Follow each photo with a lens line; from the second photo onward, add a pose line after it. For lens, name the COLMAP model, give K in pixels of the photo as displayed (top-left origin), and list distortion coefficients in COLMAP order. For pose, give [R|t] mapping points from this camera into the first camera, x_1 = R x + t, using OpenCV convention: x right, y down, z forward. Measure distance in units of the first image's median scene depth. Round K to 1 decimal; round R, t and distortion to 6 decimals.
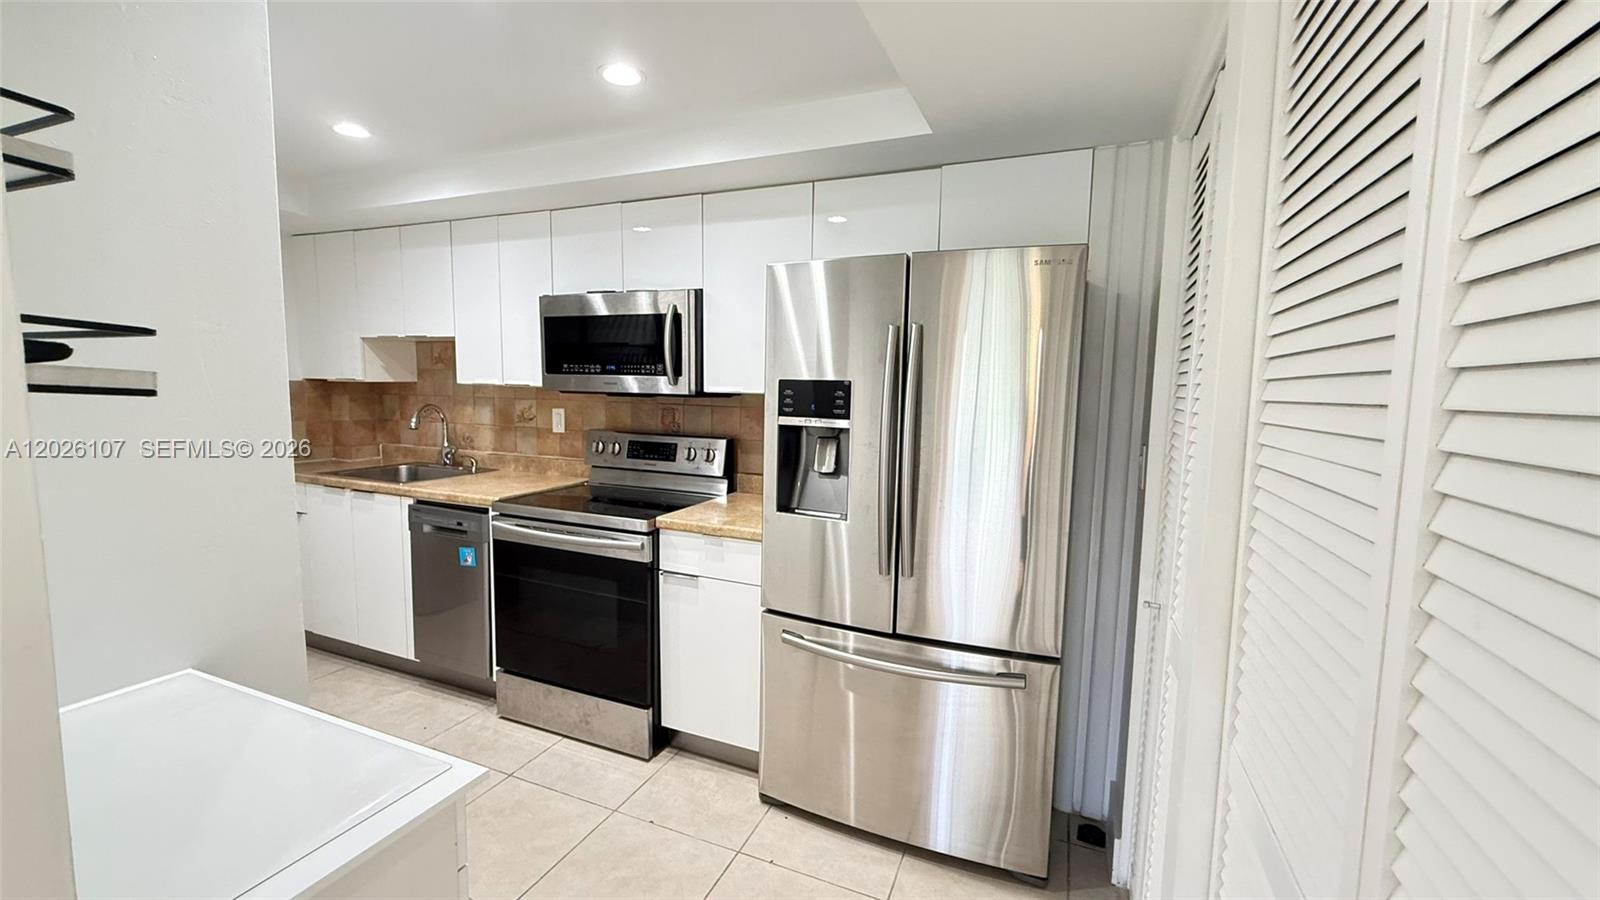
lens RADIAL K [[639.7, 0, 793.4], [0, 639.7, 447.0], [0, 0, 1]] dist [-0.004028, 0.001263]
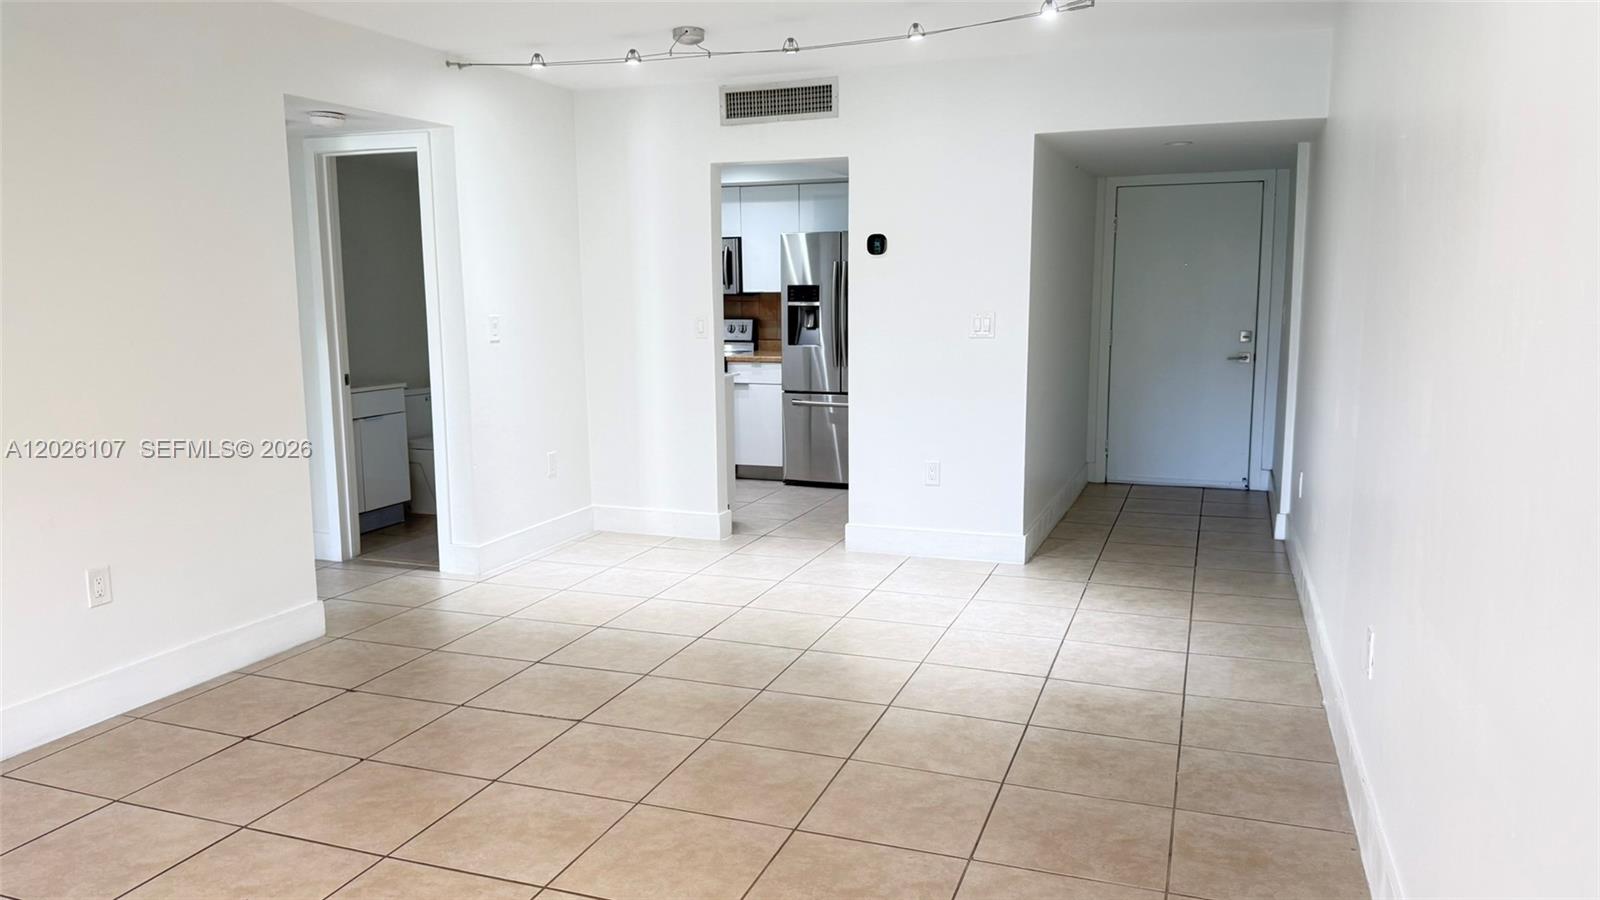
lens RADIAL K [[1115.6, 0, 803.4], [0, 1115.6, 458.6], [0, 0, 1]] dist [0.065053, -0.004311]
pose [[0.998443, -0.036634, 0.042068, -0.126172], [0.034137, 0.997697, 0.058604, 0.225391], [-0.044118, -0.057077, 0.997395, -2.434059]]
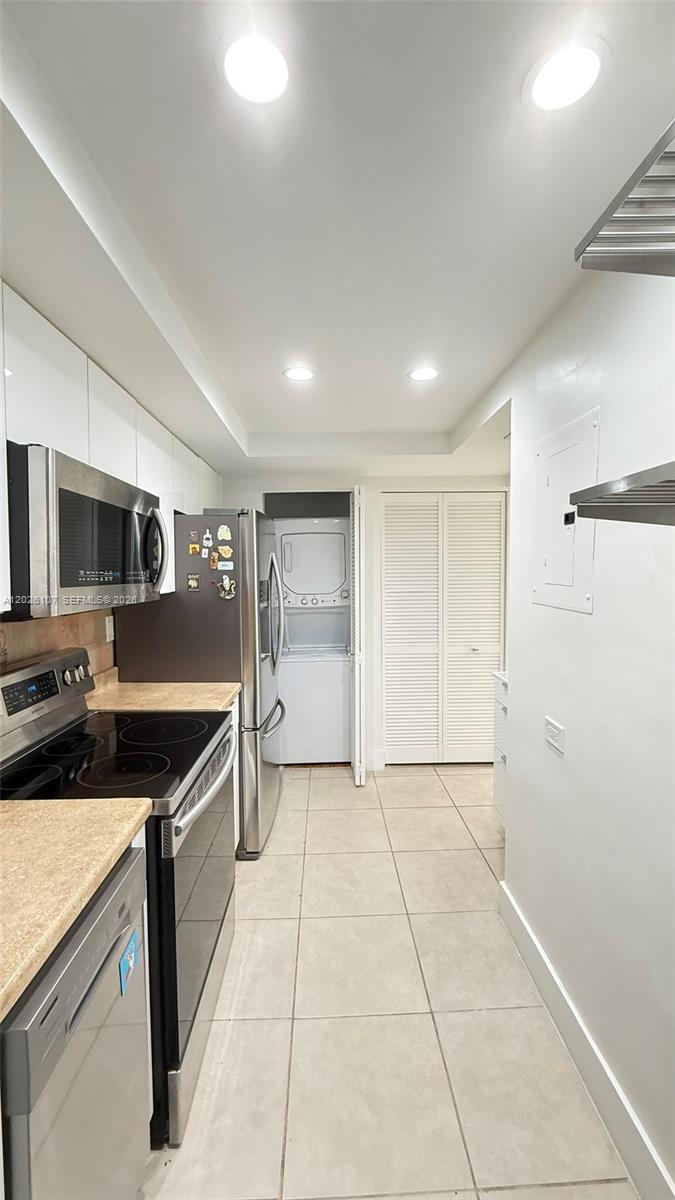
lens RADIAL K [[479.8, 0, 335.4], [0, 479.8, 596.3], [0, 0, 1]] dist [-0.004028, 0.001263]
pose [[-0.414727, -0.062191, 0.907818, -0.996628], [0.085584, 0.990573, 0.106959, -0.149030], [-0.905912, 0.122054, -0.405494, 1.084619]]
